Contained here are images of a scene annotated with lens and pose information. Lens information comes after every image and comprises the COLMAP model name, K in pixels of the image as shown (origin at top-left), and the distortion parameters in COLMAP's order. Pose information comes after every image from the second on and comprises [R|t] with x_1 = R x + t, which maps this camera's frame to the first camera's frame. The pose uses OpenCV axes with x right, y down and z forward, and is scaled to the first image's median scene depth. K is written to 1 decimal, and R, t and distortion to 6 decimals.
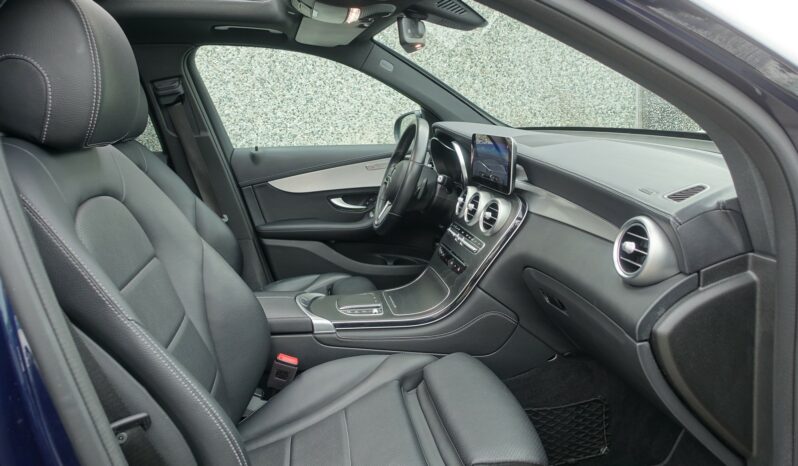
lens RADIAL K [[549.0, 0, 399.2], [0, 549.0, 235.0], [0, 0, 1]] dist [-0.004051, -0.003325]
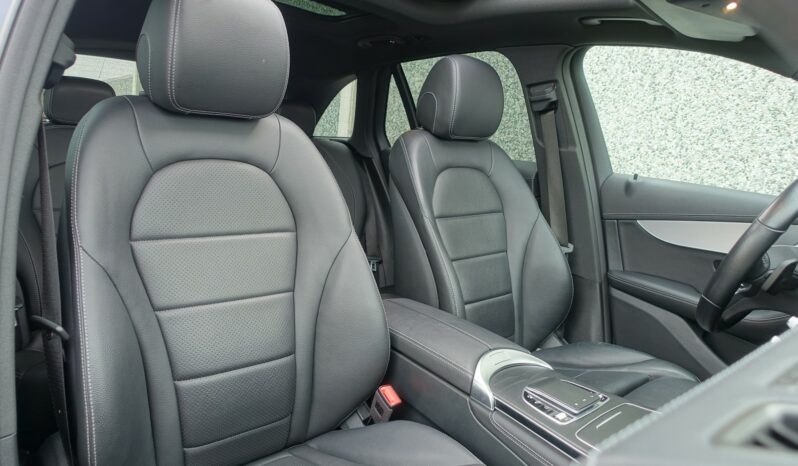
lens RADIAL K [[549.0, 0, 399.2], [0, 549.0, 235.0], [0, 0, 1]] dist [-0.004051, -0.003325]
pose [[0.522743, 0.239246, -0.818230, 0.145157], [-0.296961, 0.950799, 0.088289, -0.028477], [0.799096, 0.196830, 0.568070, 0.181252]]
